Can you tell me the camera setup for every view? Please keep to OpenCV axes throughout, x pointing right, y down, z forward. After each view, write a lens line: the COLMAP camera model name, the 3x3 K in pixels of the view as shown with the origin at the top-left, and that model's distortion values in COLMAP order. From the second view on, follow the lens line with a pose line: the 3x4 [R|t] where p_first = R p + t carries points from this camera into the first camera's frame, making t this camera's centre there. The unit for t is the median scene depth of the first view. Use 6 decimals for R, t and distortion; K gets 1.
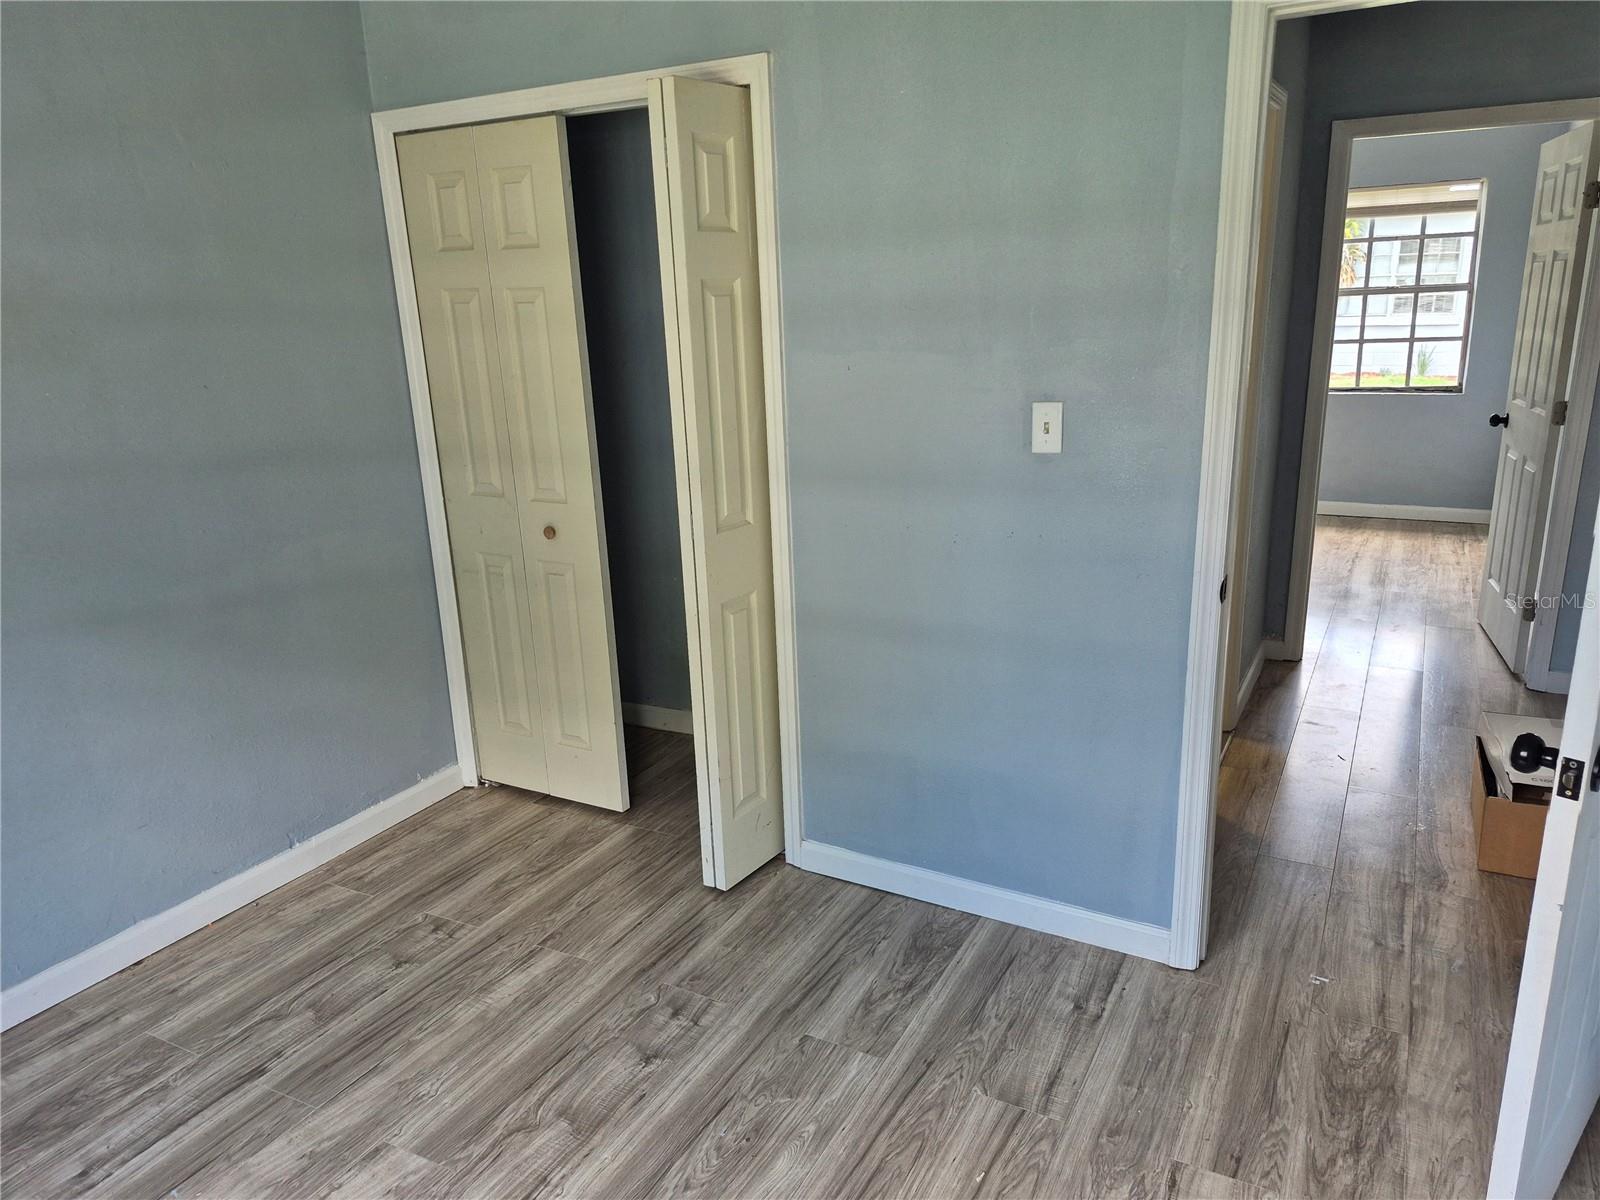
lens RADIAL K [[1127.3, 0, 800.9], [0, 1127.3, 603.8], [0, 0, 1]] dist [0.056333, -0.052162]
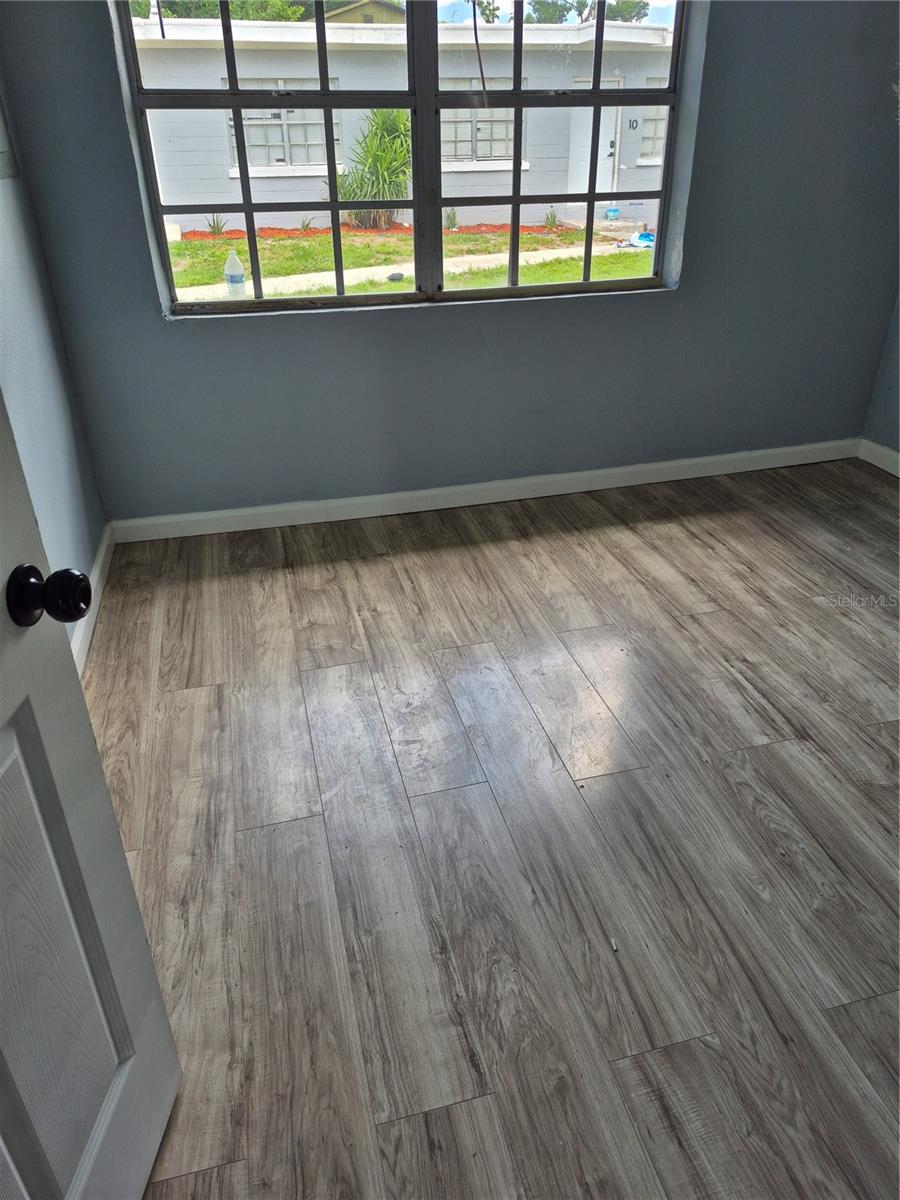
lens RADIAL K [[845.5, 0, 448.1], [0, 845.5, 603.9], [0, 0, 1]] dist [0.056333, -0.052162]
pose [[-0.739302, 0.359228, -0.569551, 0.568449], [-0.161809, 0.726261, 0.668104, -0.193718], [0.653644, 0.586089, -0.478800, 1.048601]]
